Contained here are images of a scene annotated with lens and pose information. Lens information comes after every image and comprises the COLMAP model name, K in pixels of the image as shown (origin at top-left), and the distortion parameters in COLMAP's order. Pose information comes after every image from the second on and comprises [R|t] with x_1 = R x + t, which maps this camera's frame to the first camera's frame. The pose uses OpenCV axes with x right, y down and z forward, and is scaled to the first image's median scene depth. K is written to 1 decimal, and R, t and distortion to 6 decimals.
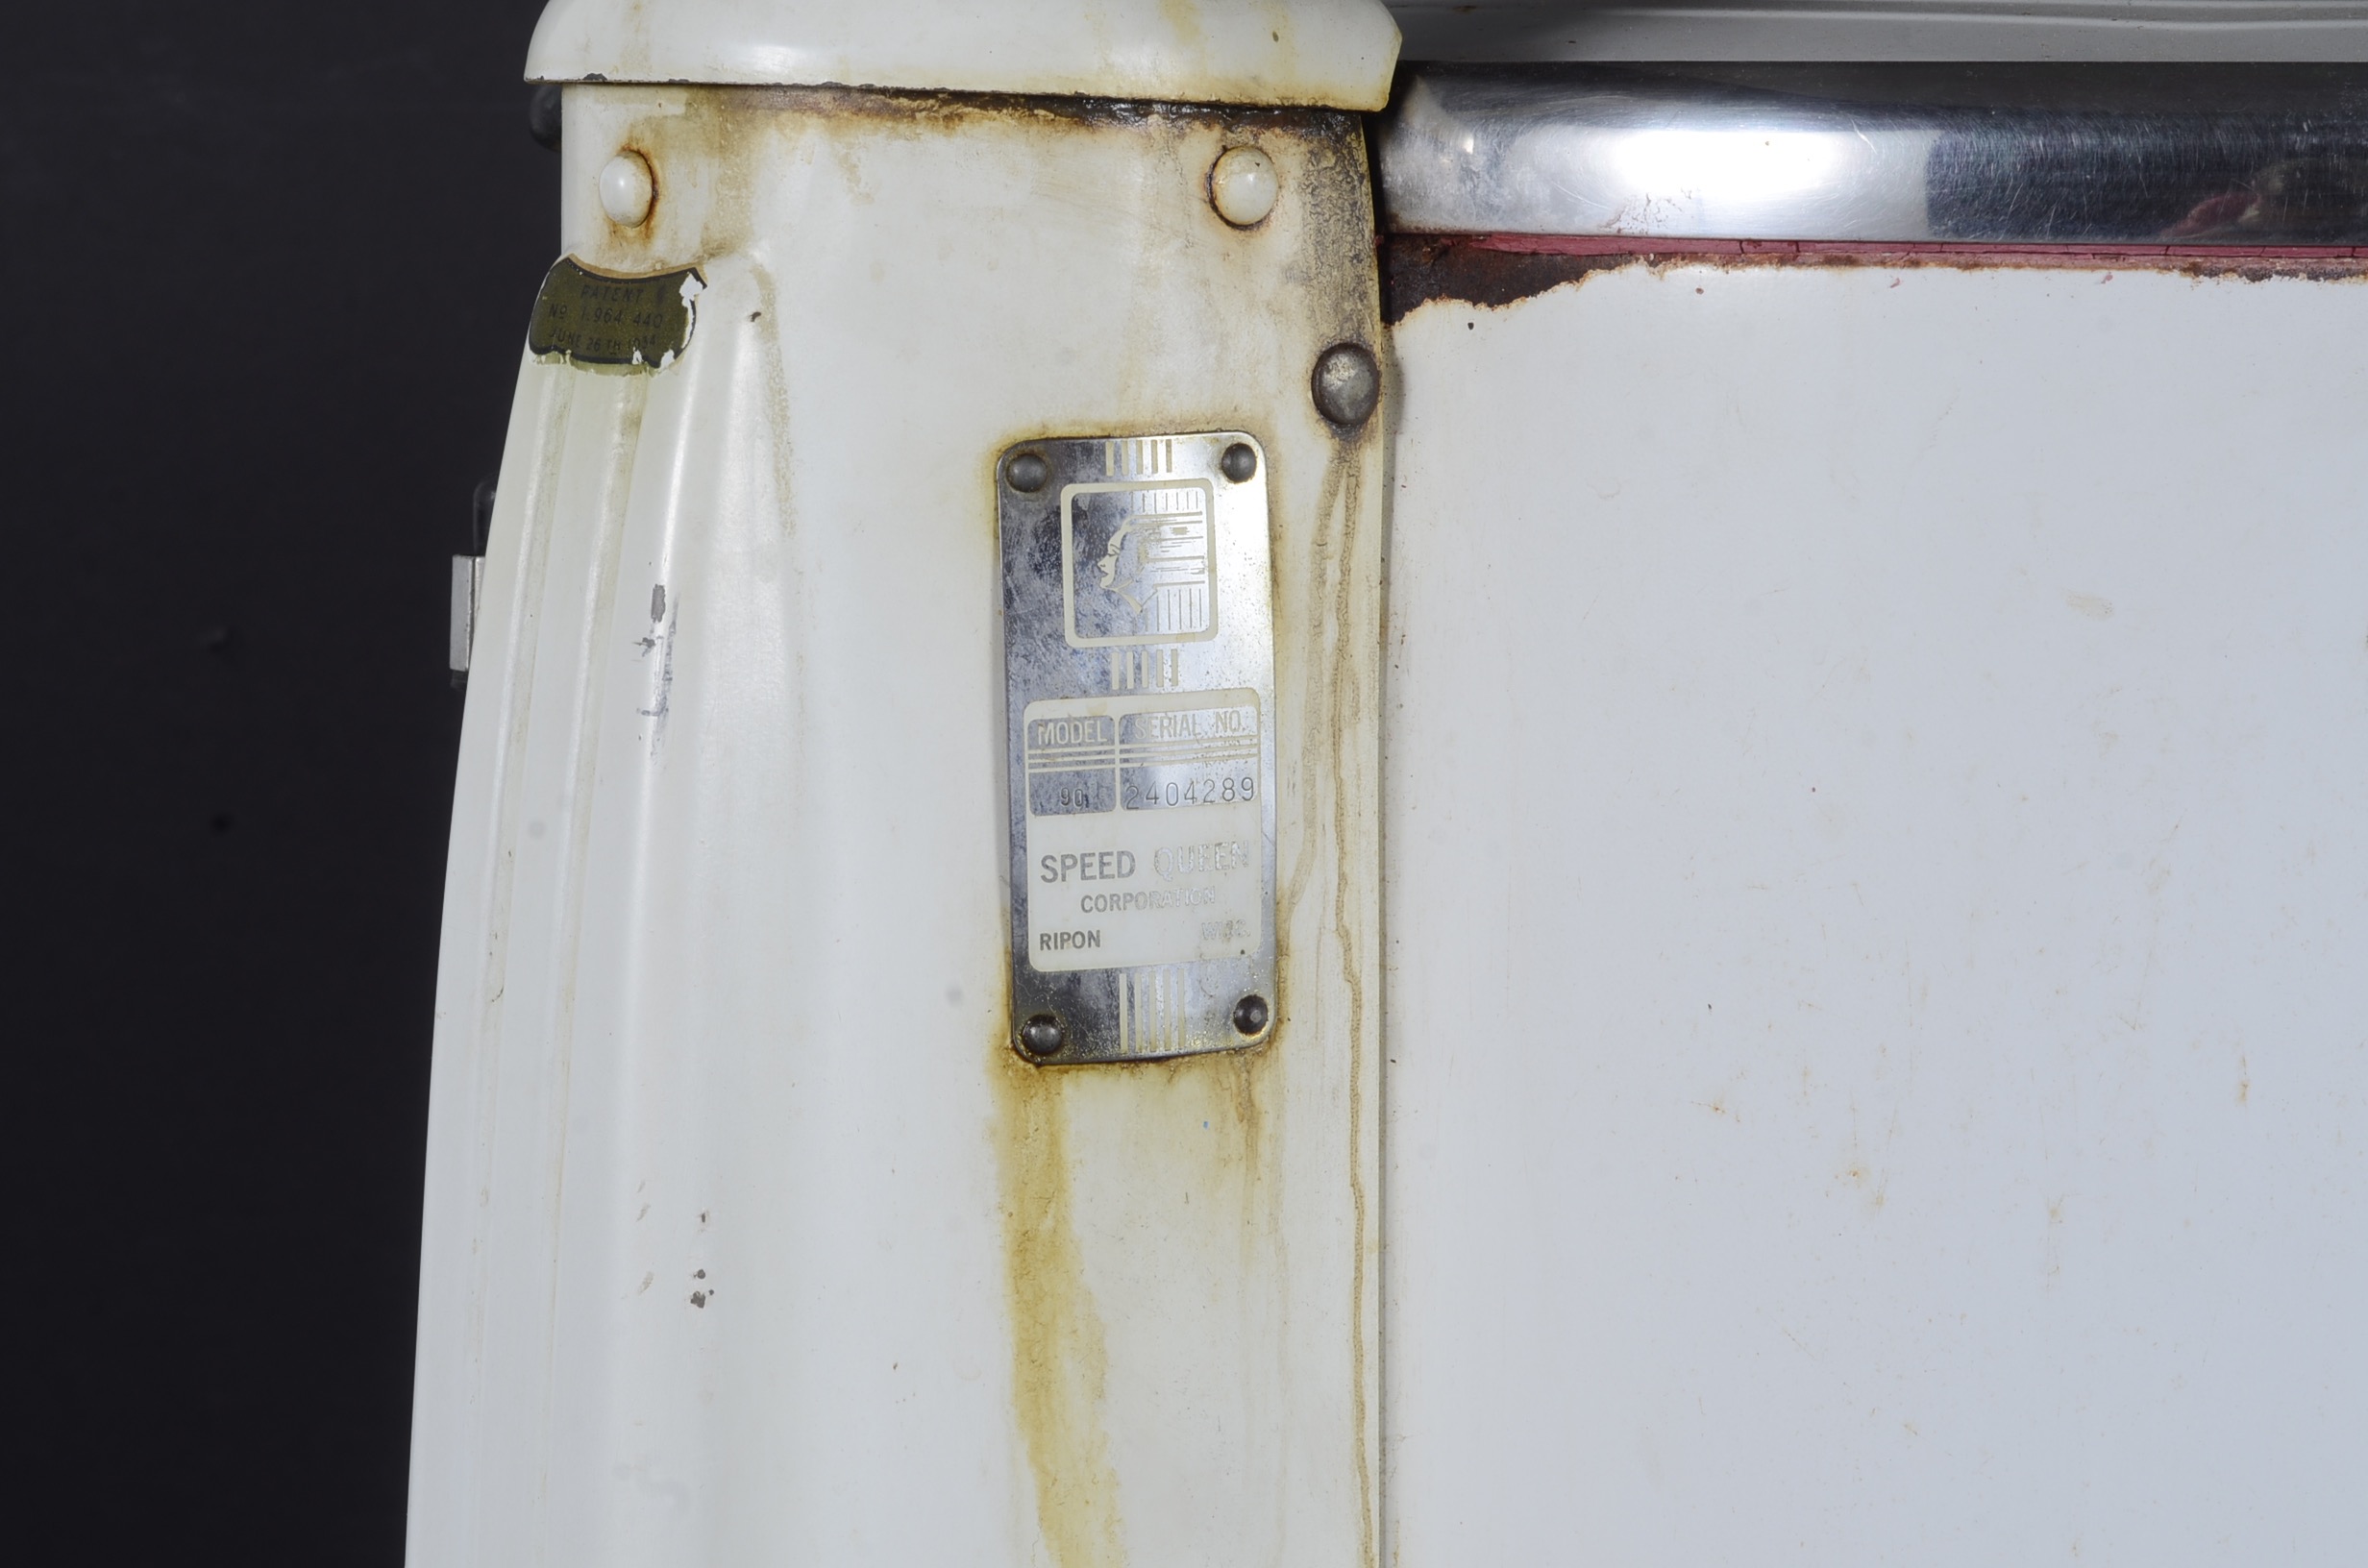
lens RADIAL K [[5311.3, 0, 1183.2], [0, 5311.3, 786.5], [0, 0, 1]] dist [-0.040962, 0.000000]
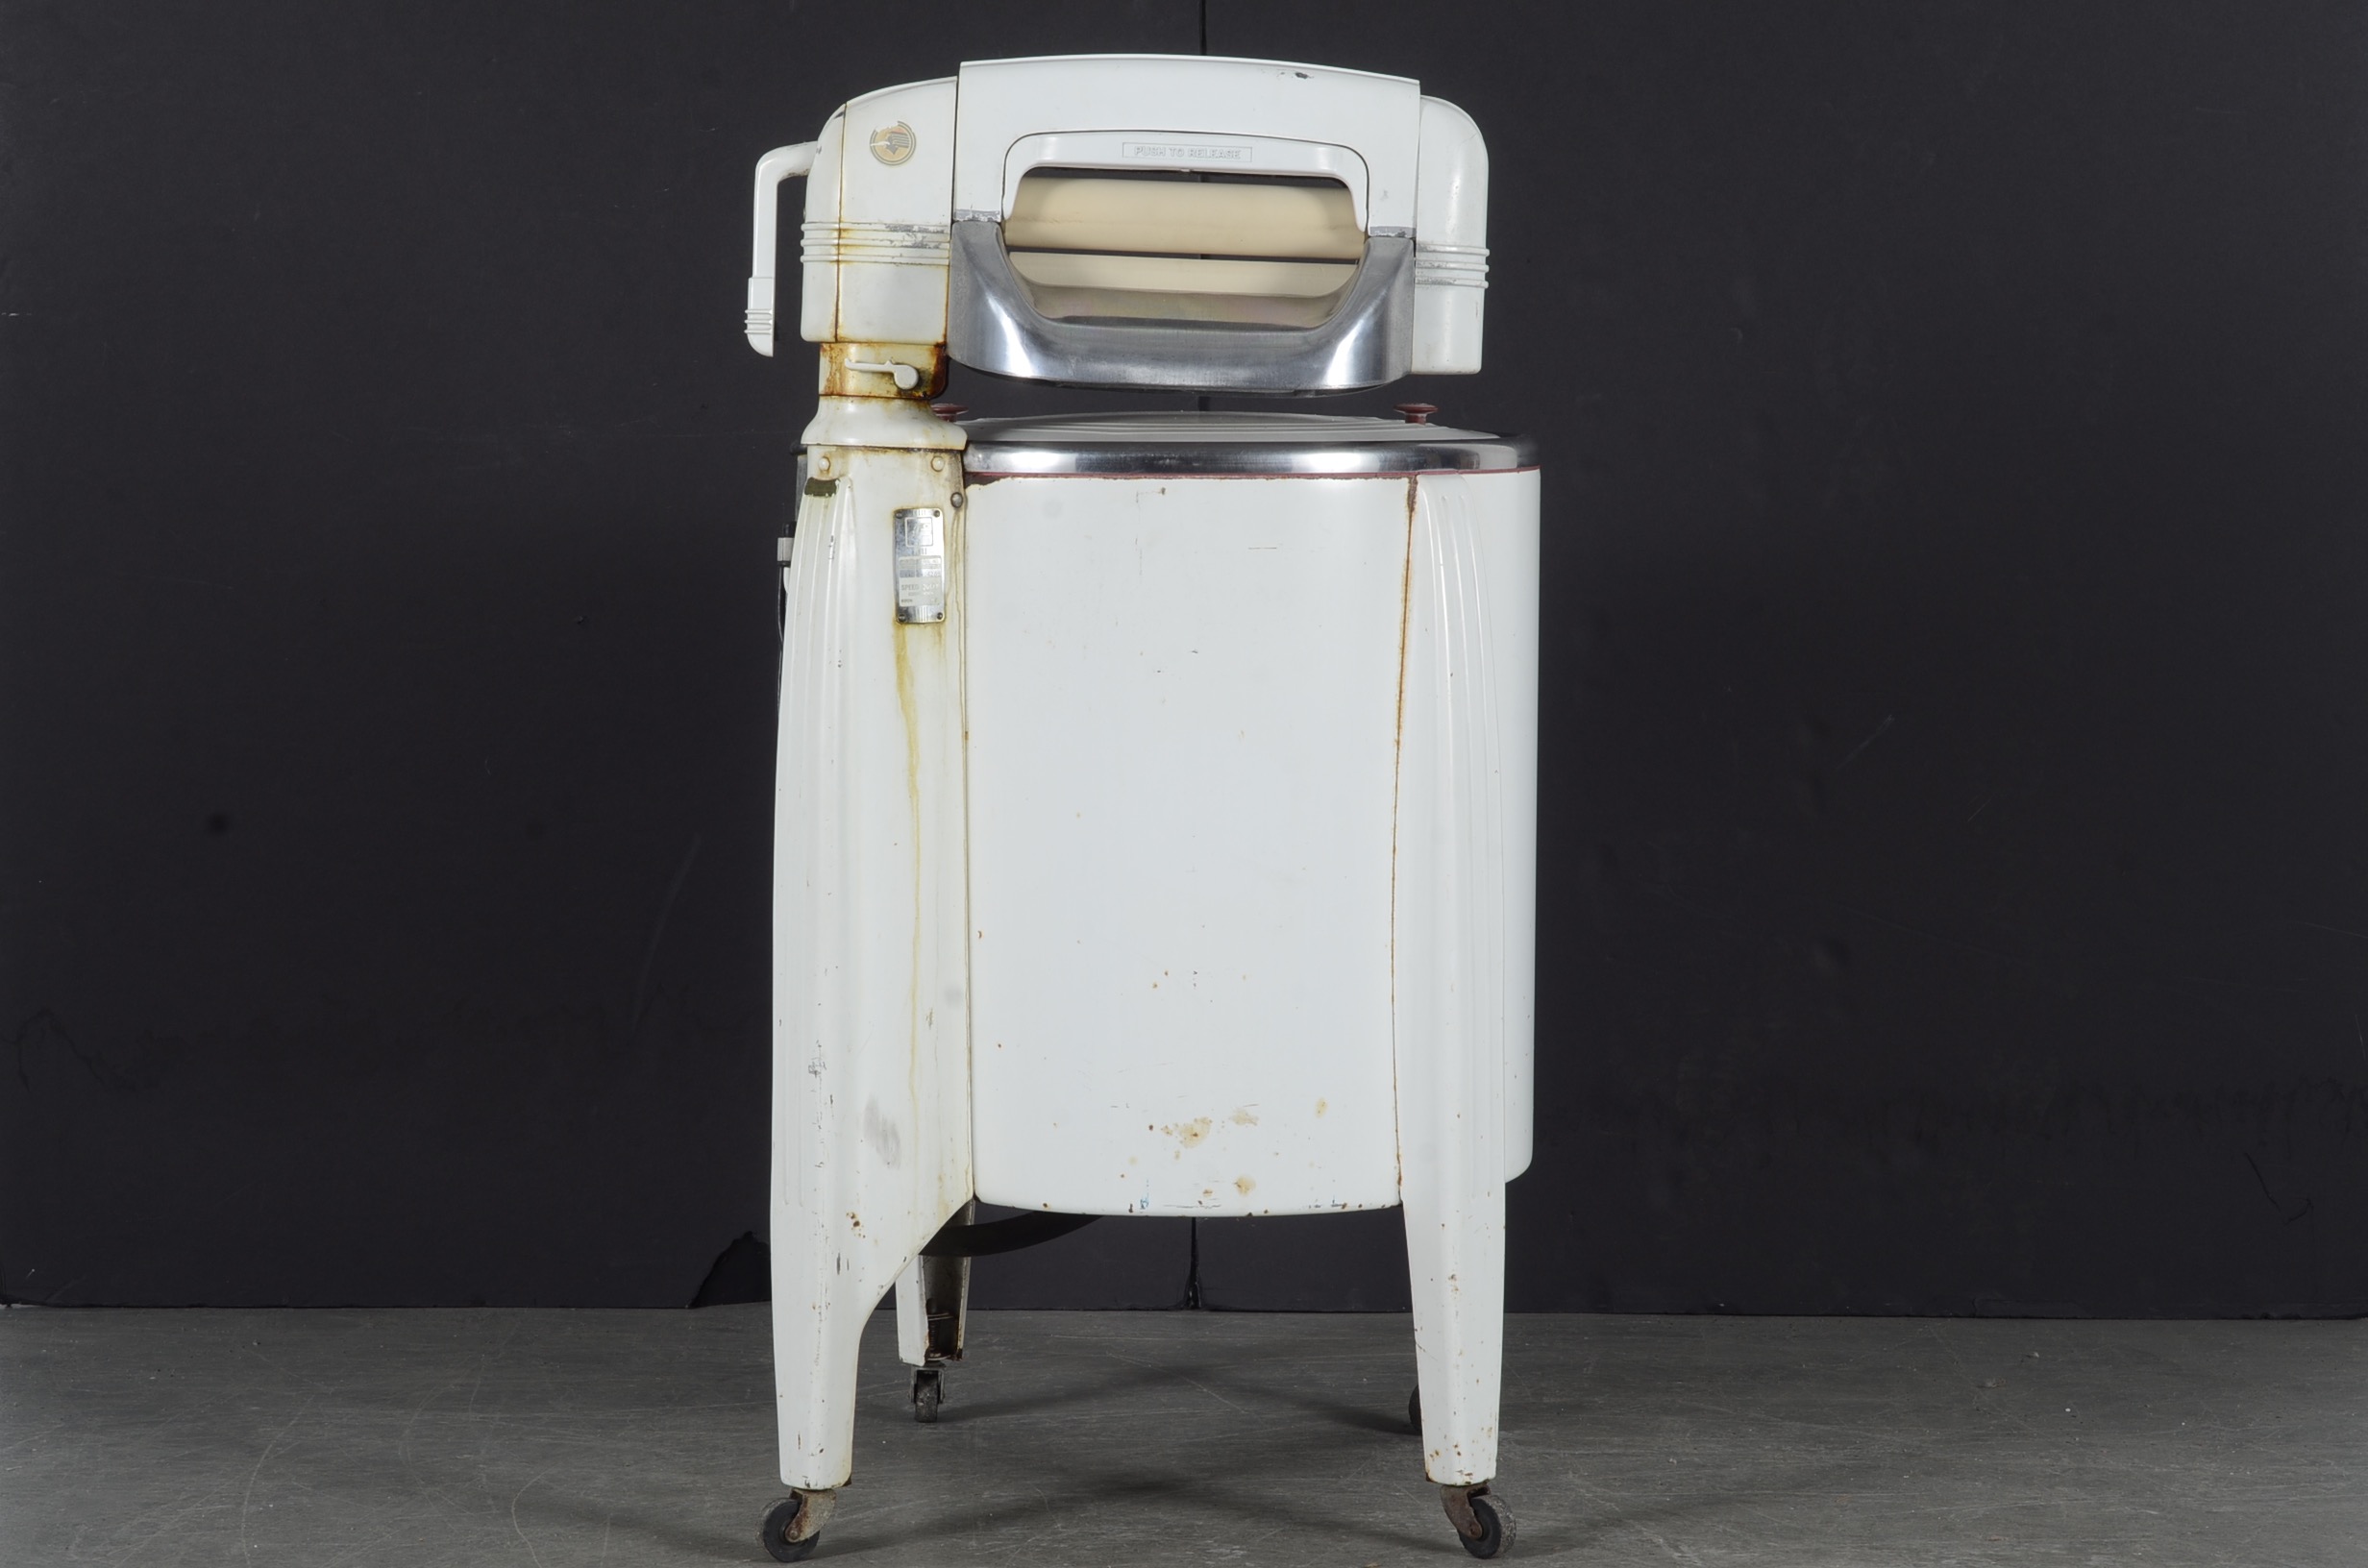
lens RADIAL K [[5311.3, 0, 1190.2], [0, 5311.3, 786.3], [0, 0, 1]] dist [-0.040962, 0.000000]
pose [[0.998548, -0.003933, 0.053720, -0.024097], [0.006280, 0.999030, -0.043593, 0.458168], [-0.053497, 0.043867, 0.997604, -4.447907]]
